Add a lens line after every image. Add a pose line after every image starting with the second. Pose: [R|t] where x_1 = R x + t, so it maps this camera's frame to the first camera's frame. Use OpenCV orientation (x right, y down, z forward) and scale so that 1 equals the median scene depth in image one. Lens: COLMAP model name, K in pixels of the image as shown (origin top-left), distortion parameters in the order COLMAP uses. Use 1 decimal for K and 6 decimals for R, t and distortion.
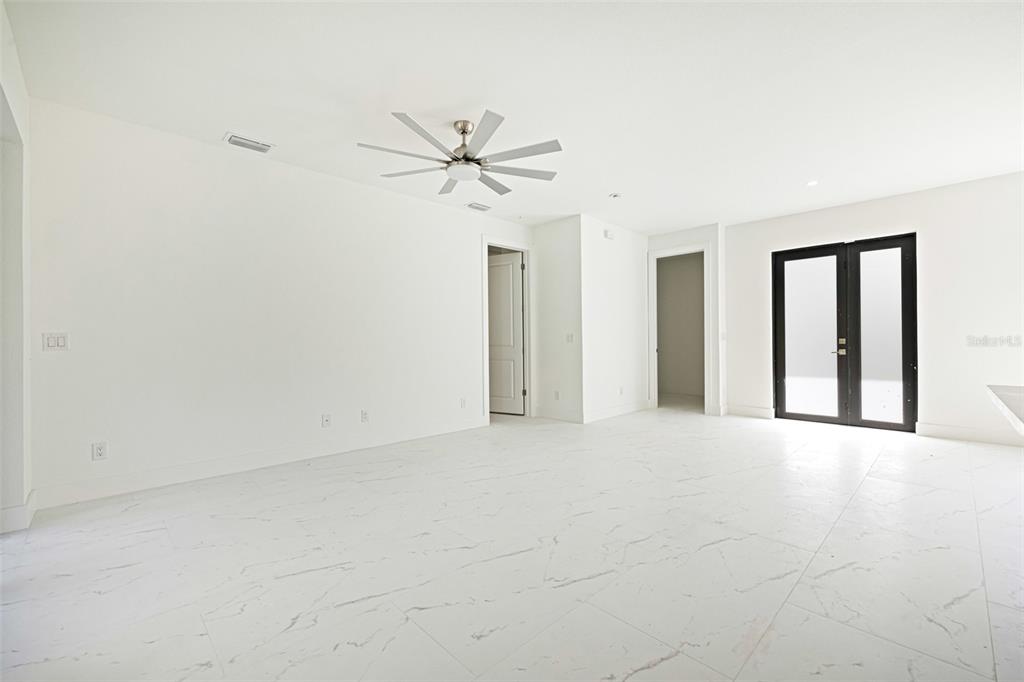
lens RADIAL K [[429.9, 0, 508.7], [0, 429.9, 338.6], [0, 0, 1]] dist [0.003055, -0.000141]
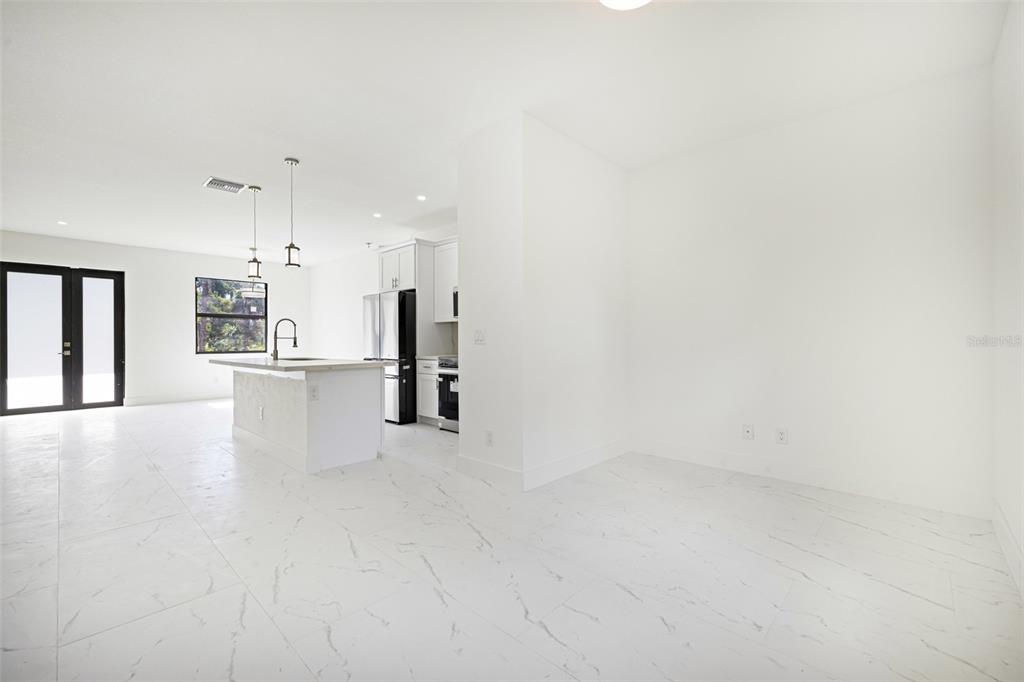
lens RADIAL K [[429.9, 0, 509.7], [0, 429.9, 339.3], [0, 0, 1]] dist [0.003055, -0.000141]
pose [[-0.028505, 0.009254, 0.999551, -0.530623], [0.001053, 0.999957, -0.009228, 0.003964], [-0.999593, 0.000790, -0.028513, -0.267117]]
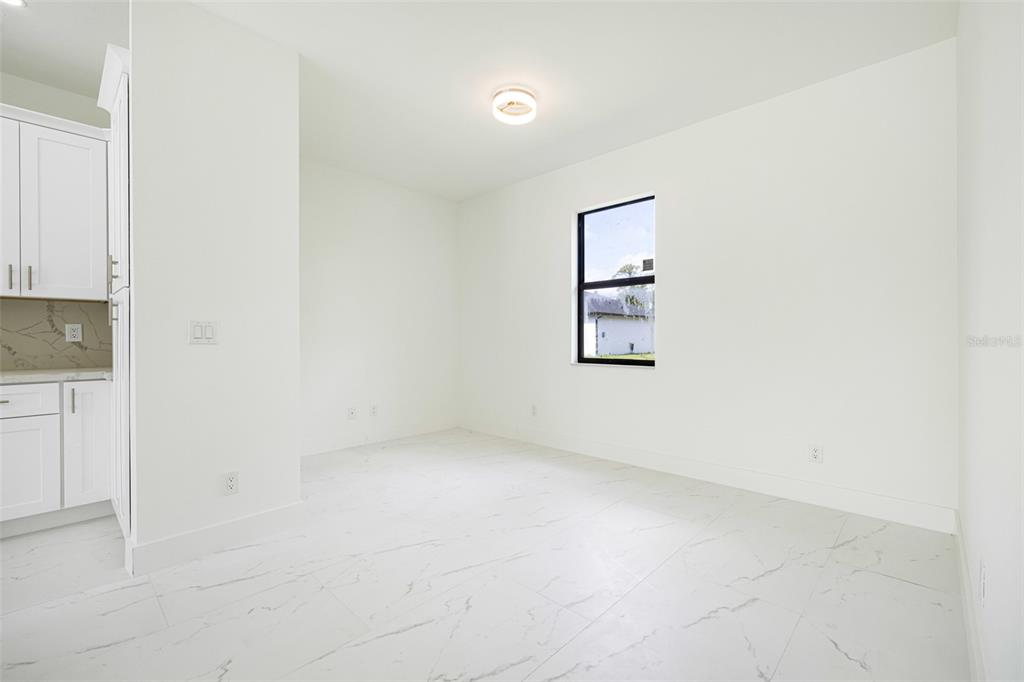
lens RADIAL K [[419.4, 0, 516.6], [0, 419.4, 337.7], [0, 0, 1]] dist [-0.001767, 0.000623]
pose [[-0.998339, 0.009884, -0.056760, -0.167068], [0.009723, 0.999948, 0.003109, 0.000562], [0.056788, 0.002552, -0.998383, 0.160645]]
